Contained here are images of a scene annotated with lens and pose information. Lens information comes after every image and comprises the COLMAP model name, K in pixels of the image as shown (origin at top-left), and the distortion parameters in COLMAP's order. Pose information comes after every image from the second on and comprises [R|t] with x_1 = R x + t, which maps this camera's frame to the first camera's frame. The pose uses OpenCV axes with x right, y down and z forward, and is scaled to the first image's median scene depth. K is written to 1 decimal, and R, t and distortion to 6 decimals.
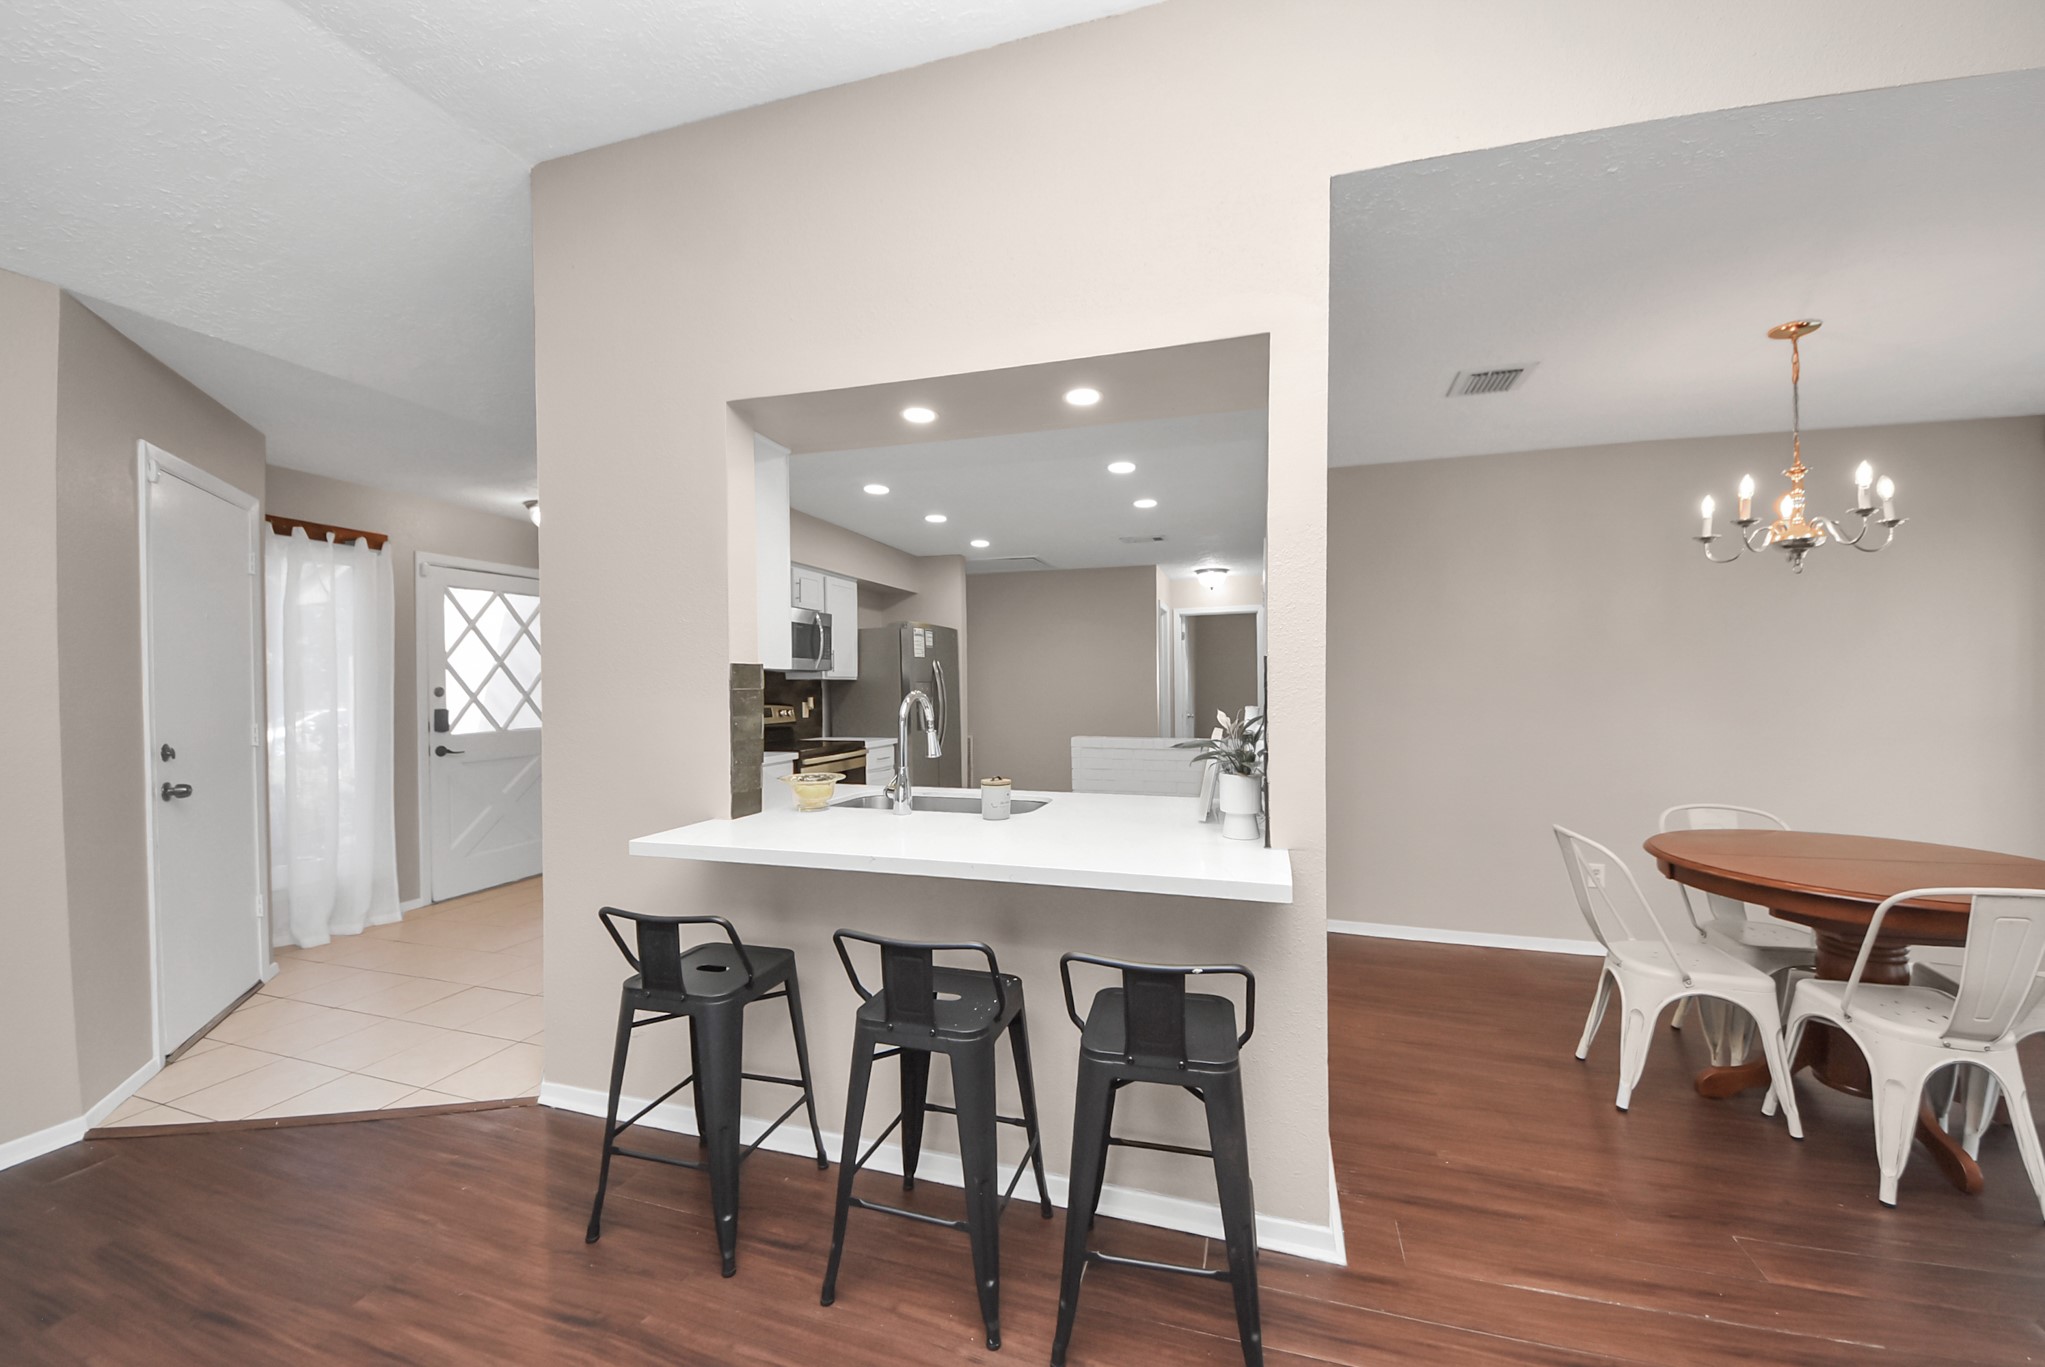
lens RADIAL K [[721.6, 0, 1057.1], [0, 721.6, 682.7], [0, 0, 1]] dist [0.013380, -0.000092]
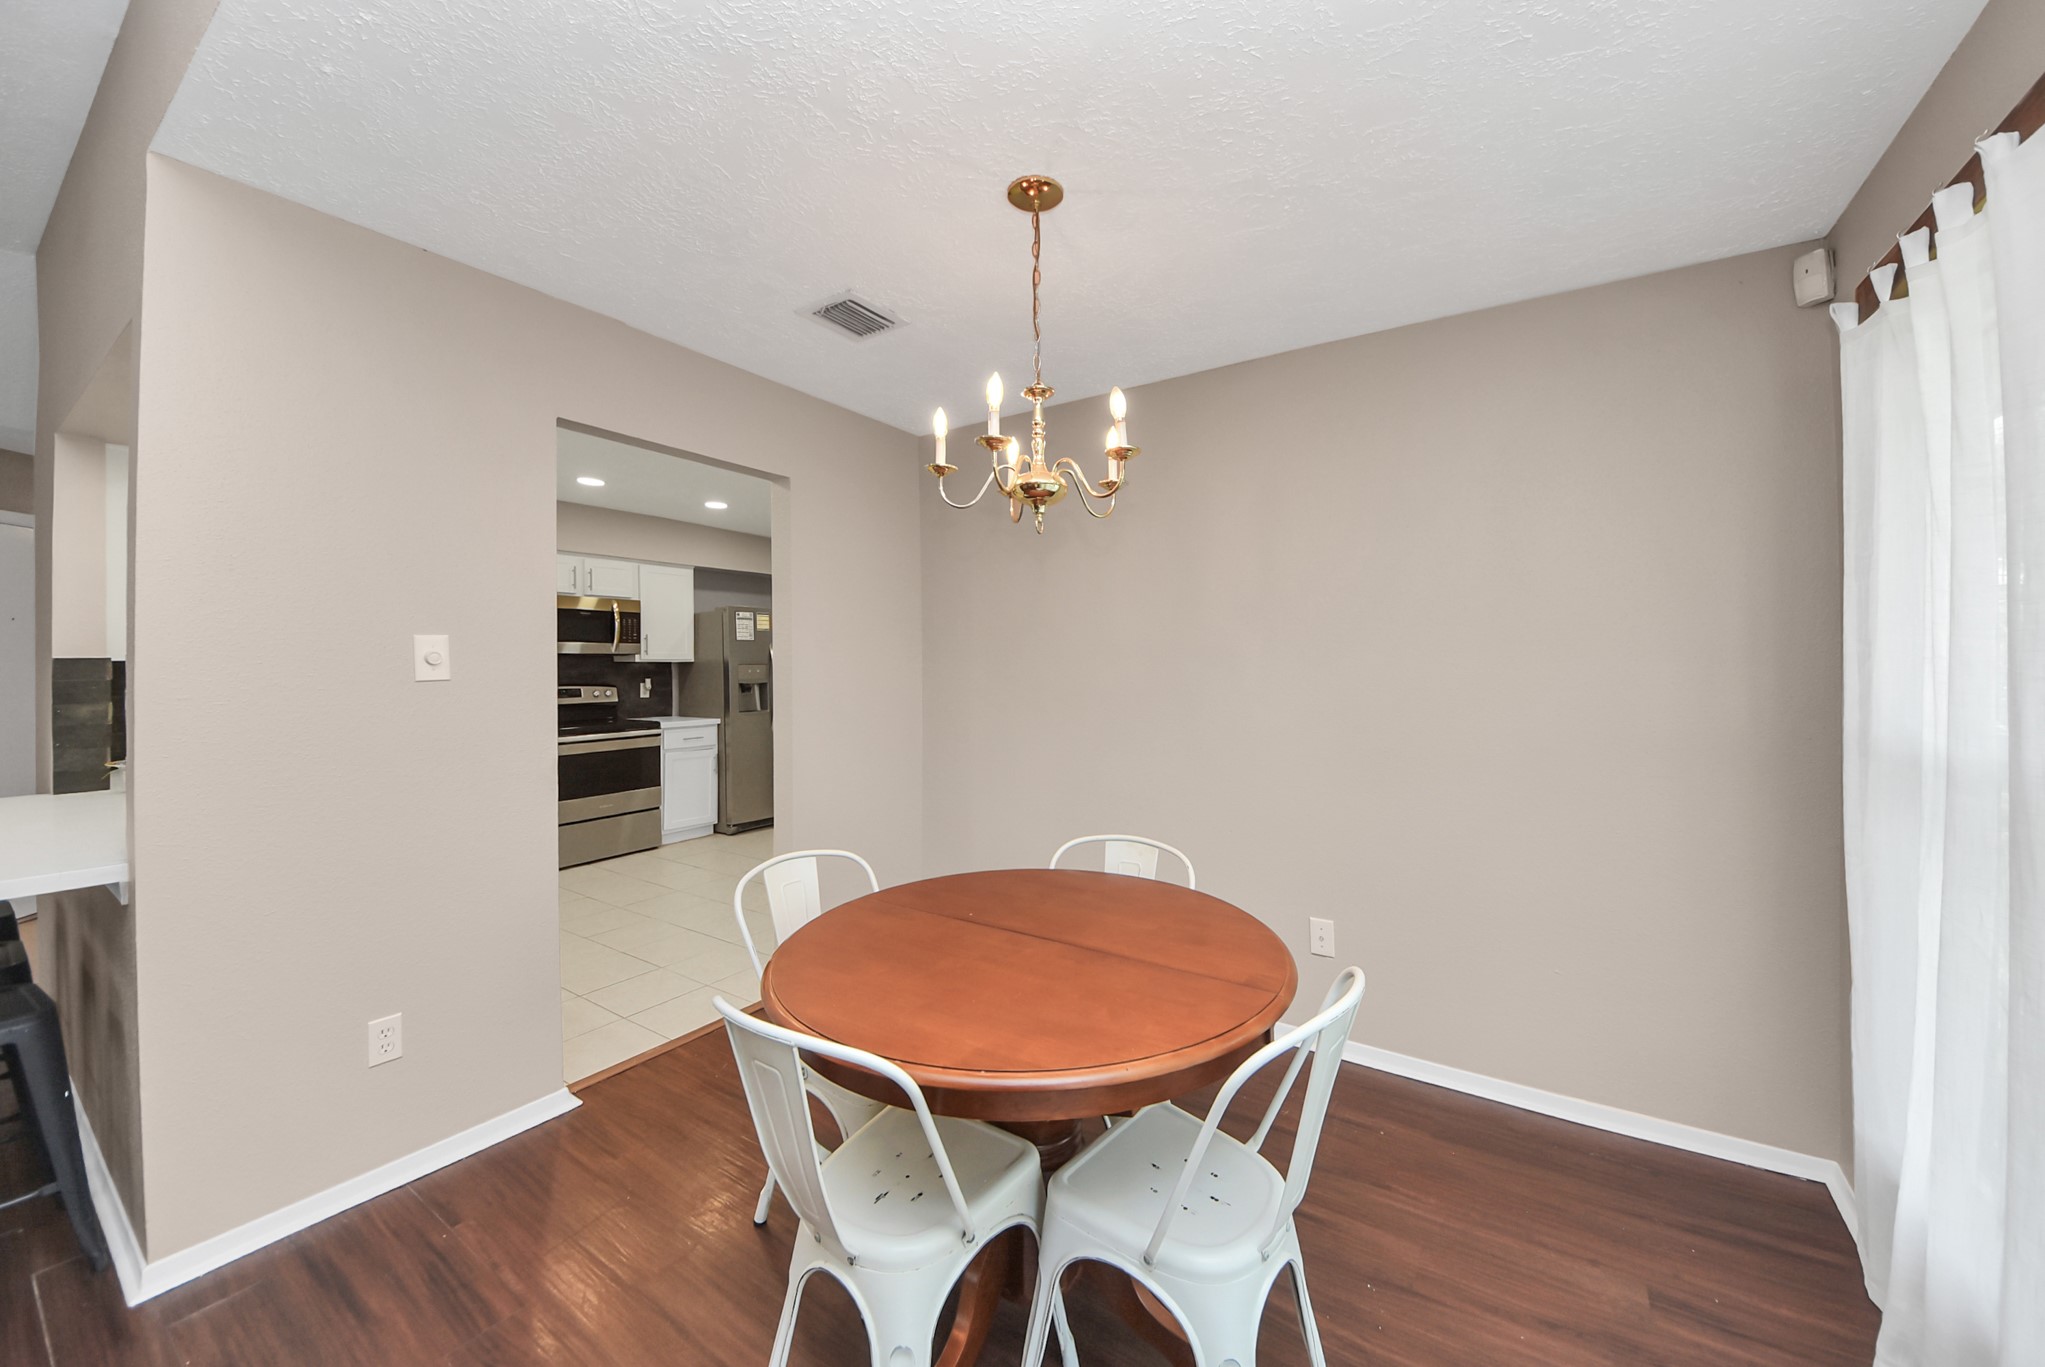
lens RADIAL K [[733.9, 0, 1069.0], [0, 733.9, 661.8], [0, 0, 1]] dist [0.000531, -0.000074]
pose [[0.959654, 0.004499, -0.281147, 0.611888], [-0.003130, 0.999981, 0.005319, -0.013390], [0.281166, -0.004224, 0.959650, 0.151996]]
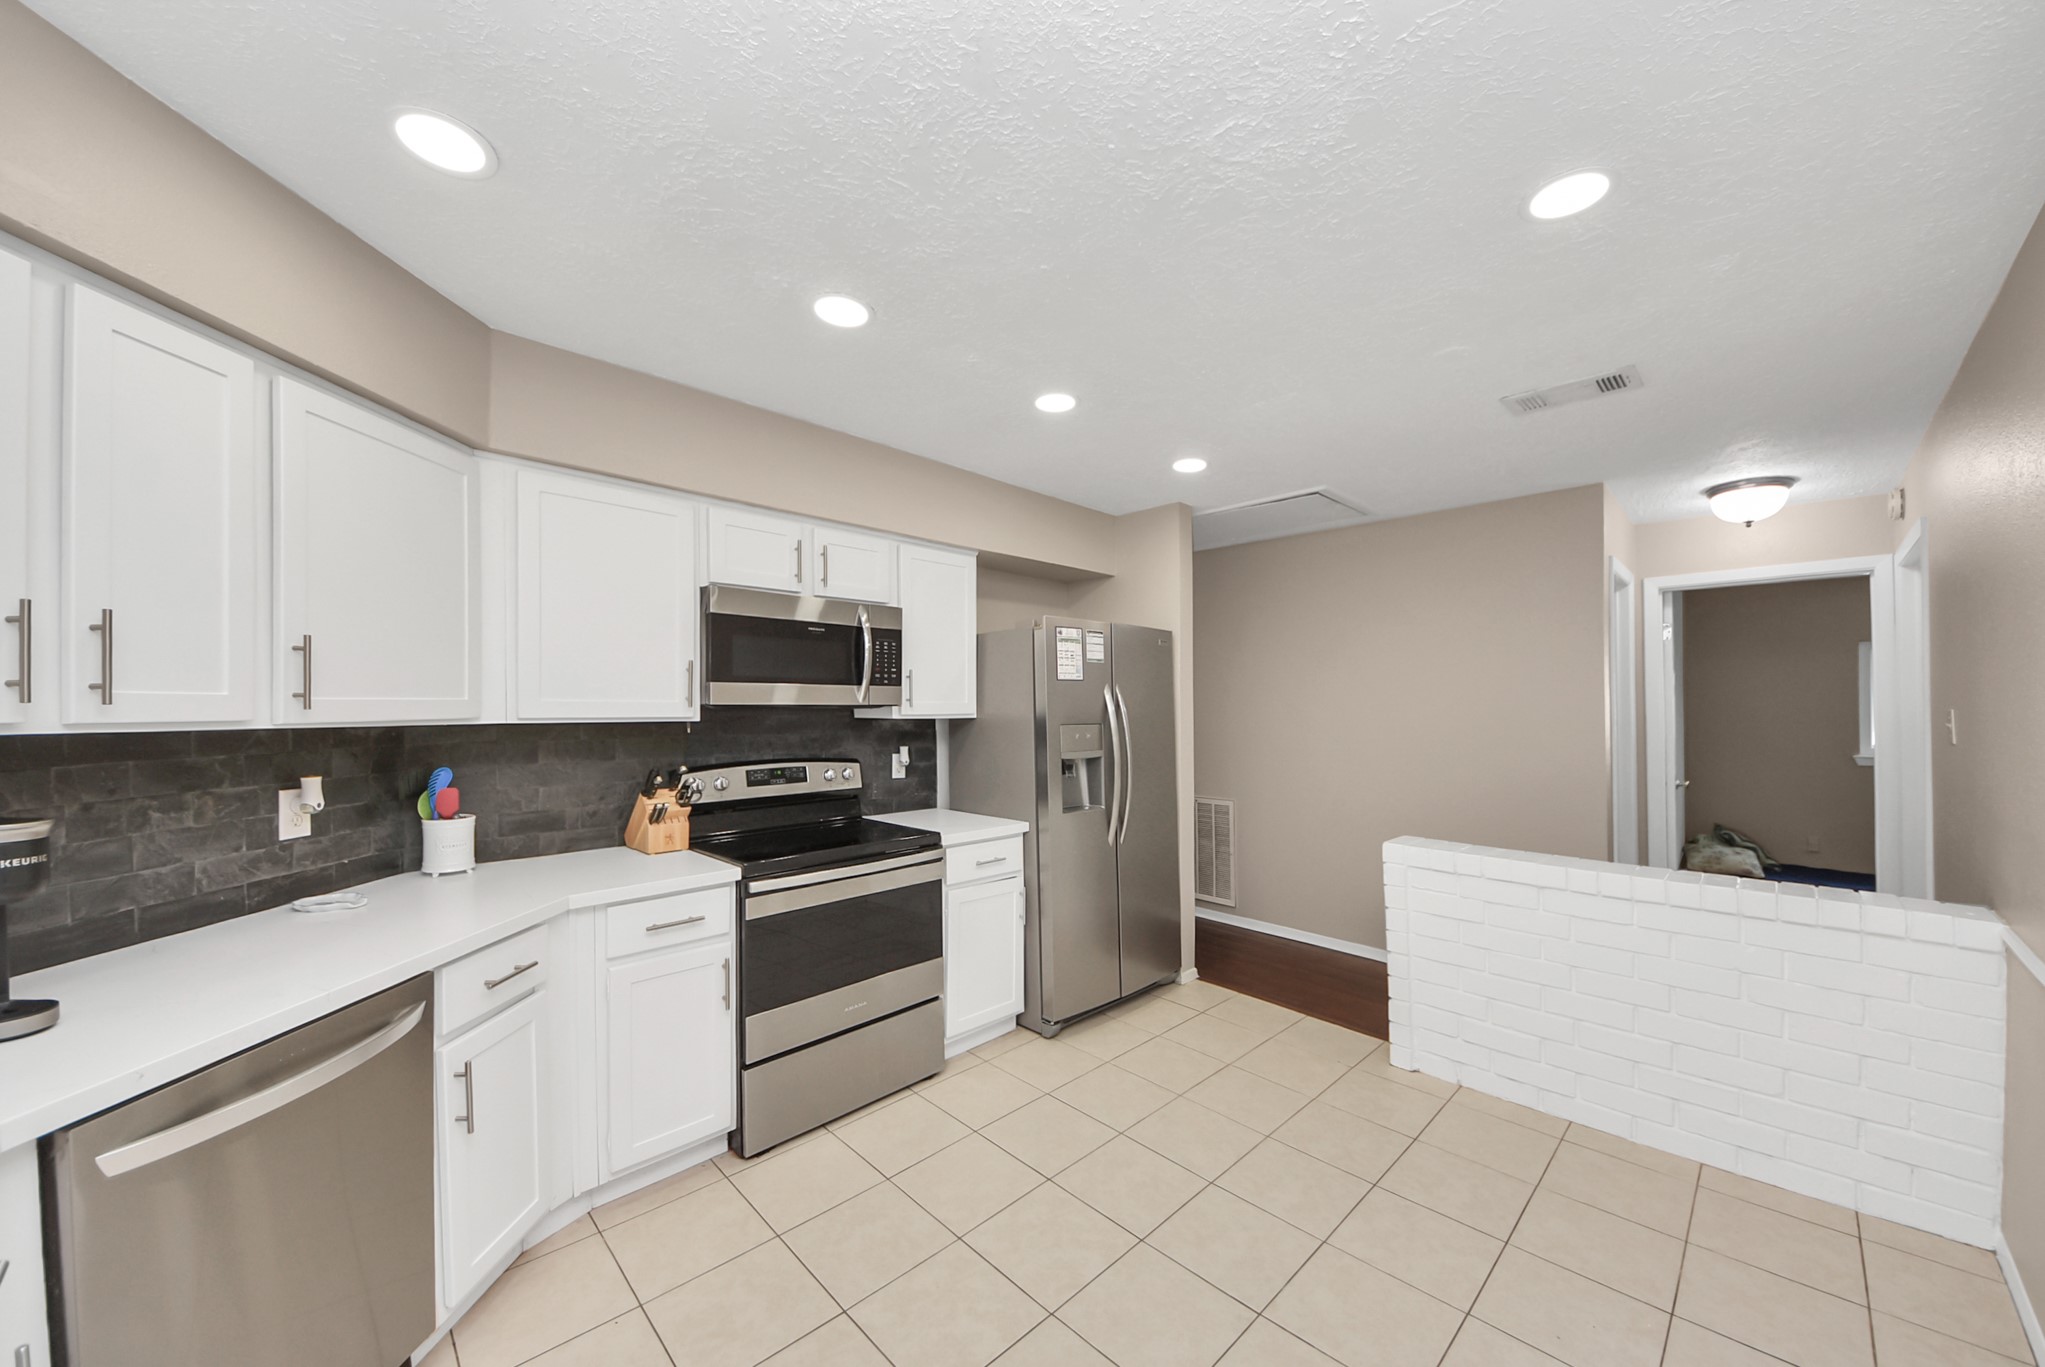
lens RADIAL K [[733.9, 0, 1048.1], [0, 733.9, 710.0], [0, 0, 1]] dist [-0.000575, -0.000194]
pose [[0.869841, 0.011040, -0.493208, 0.084867], [-0.004887, 0.999893, 0.013762, -0.022281], [0.493307, -0.009561, 0.869803, 0.563866]]
